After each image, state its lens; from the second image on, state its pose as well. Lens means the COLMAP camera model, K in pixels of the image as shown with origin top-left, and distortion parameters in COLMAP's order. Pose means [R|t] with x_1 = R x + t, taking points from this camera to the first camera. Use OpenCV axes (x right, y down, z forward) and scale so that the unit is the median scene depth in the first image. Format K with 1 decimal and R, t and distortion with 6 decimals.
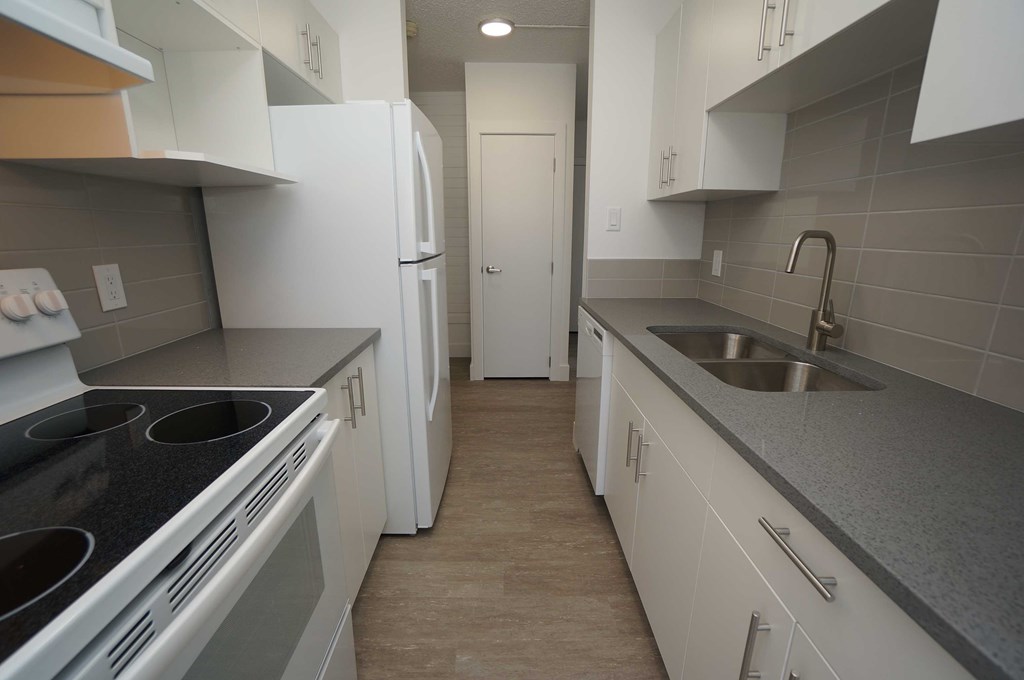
lens RADIAL K [[449.2, 0, 508.4], [0, 449.2, 343.4], [0, 0, 1]] dist [-0.064296, 0.024162]
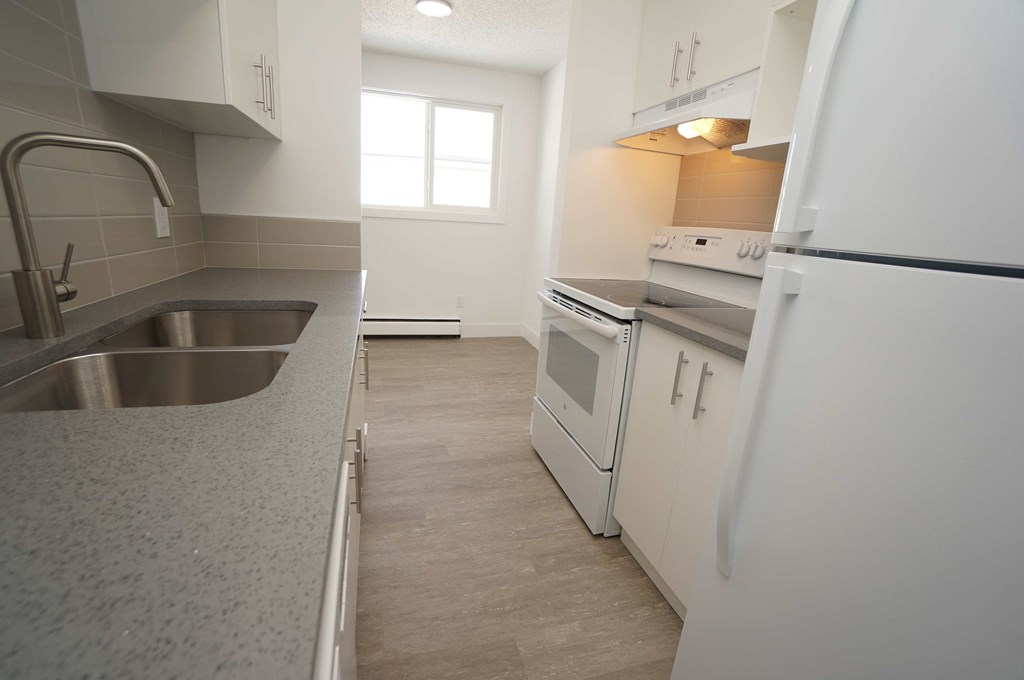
lens RADIAL K [[449.2, 0, 508.4], [0, 449.2, 343.4], [0, 0, 1]] dist [-0.064296, 0.024162]
pose [[-0.963099, 0.010761, -0.268932, 0.218006], [-0.125316, 0.866357, 0.483447, -0.298875], [0.238194, 0.499309, -0.833039, 1.438542]]
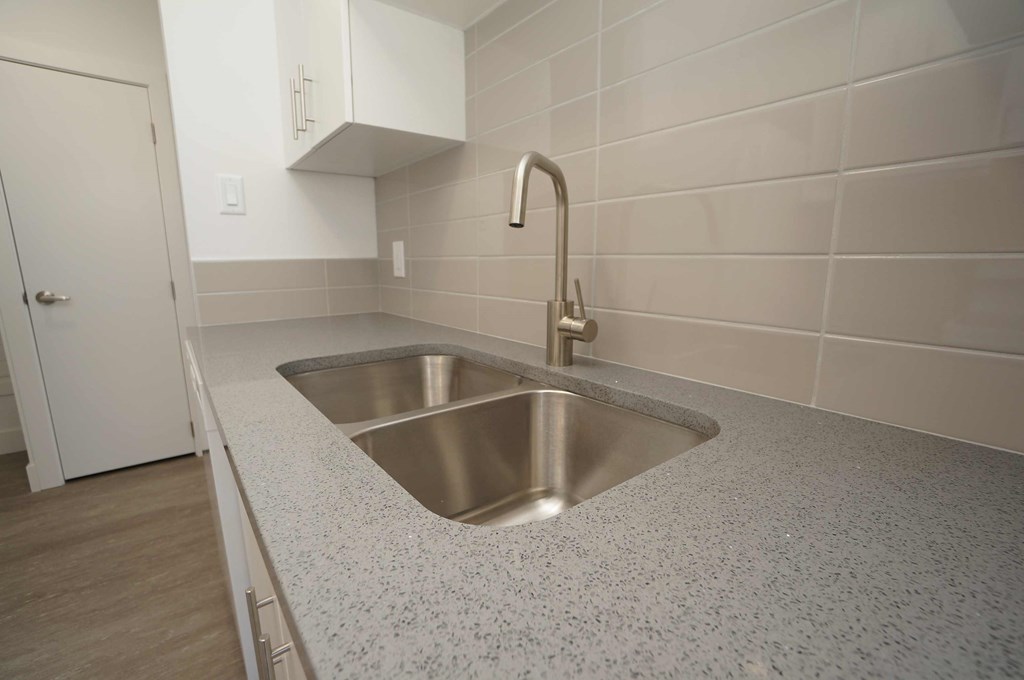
lens RADIAL K [[449.2, 0, 508.4], [0, 449.2, 343.4], [0, 0, 1]] dist [-0.064296, 0.024162]
pose [[0.796321, -0.112106, 0.594394, 0.234312], [0.149830, 0.988609, -0.014274, -0.015060], [-0.586023, 0.100425, 0.804047, 0.458697]]
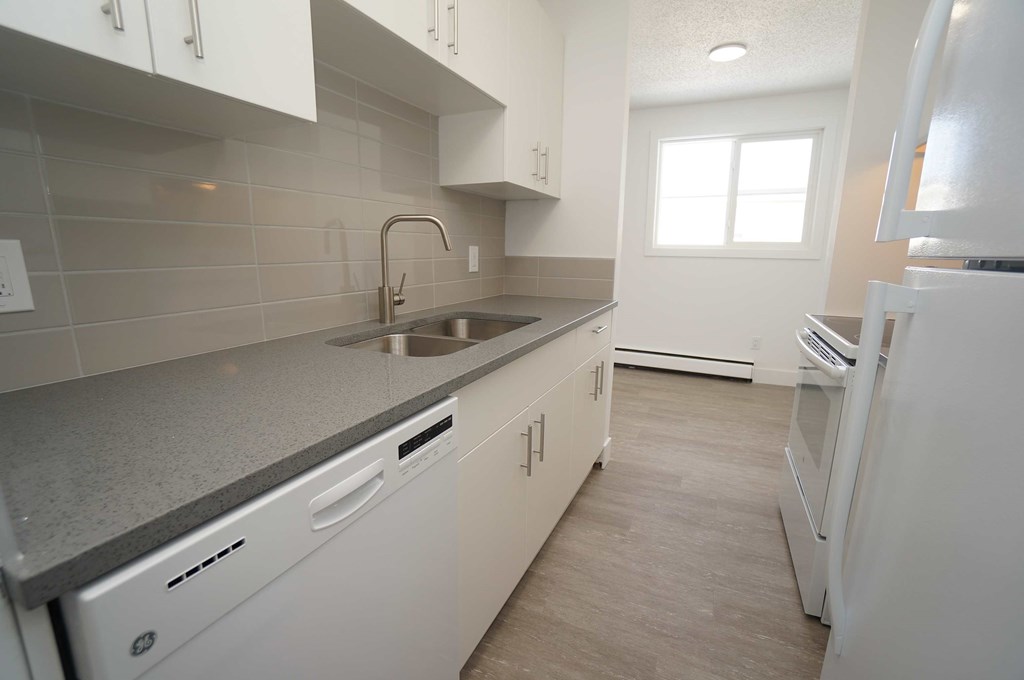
lens RADIAL K [[449.2, 0, 508.4], [0, 449.2, 343.4], [0, 0, 1]] dist [-0.064296, 0.024162]
pose [[-0.899691, -0.097884, 0.425411, -0.049965], [0.097021, 0.905323, 0.413495, -0.327437], [-0.425609, 0.413292, -0.805014, 1.568551]]
